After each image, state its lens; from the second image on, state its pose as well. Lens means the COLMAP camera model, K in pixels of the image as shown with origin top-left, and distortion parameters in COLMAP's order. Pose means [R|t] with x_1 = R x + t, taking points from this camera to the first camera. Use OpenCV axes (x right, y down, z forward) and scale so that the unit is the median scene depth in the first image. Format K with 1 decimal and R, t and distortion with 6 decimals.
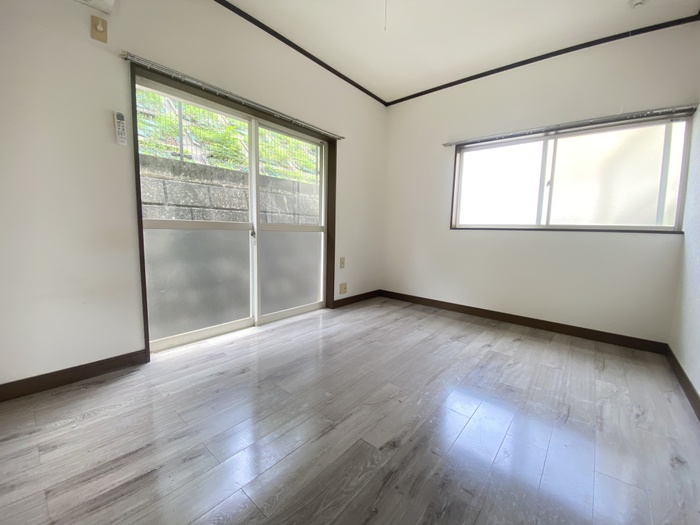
lens RADIAL K [[283.1, 0, 349.7], [0, 283.1, 260.1], [0, 0, 1]] dist [0.018021, -0.018747]
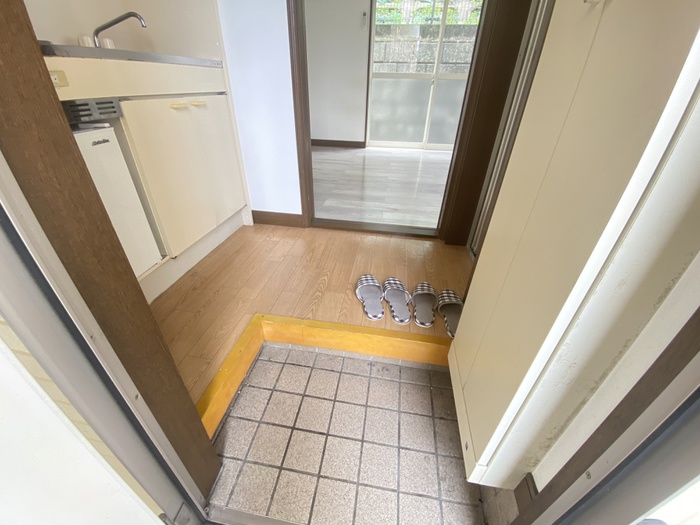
lens RADIAL K [[283.1, 0, 349.0], [0, 283.1, 257.0], [0, 0, 1]] dist [0.018021, -0.018747]
pose [[0.519337, 0.432657, -0.736951, 0.844579], [-0.099436, 0.887102, 0.450736, 0.085852], [0.848764, -0.160805, 0.503727, -0.254028]]
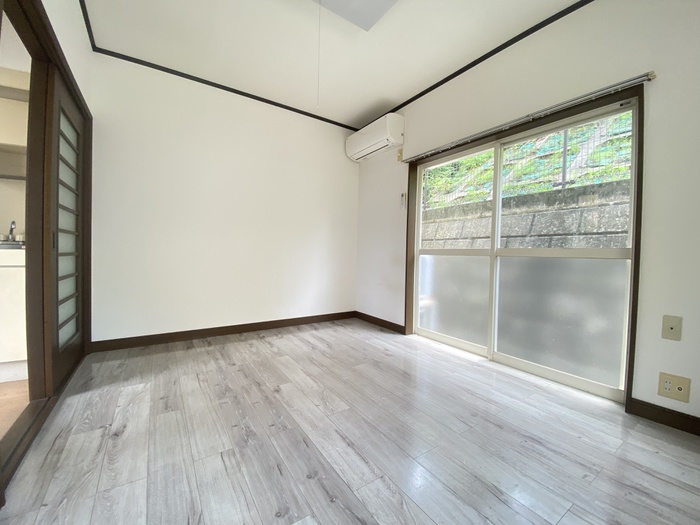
lens RADIAL K [[283.1, 0, 346.7], [0, 283.1, 261.6], [0, 0, 1]] dist [0.018021, -0.018747]
pose [[-0.275211, -0.002341, -0.961381, 0.643166], [-0.132206, 0.990589, 0.035433, -0.050921], [0.952250, 0.136852, -0.272930, 0.720211]]
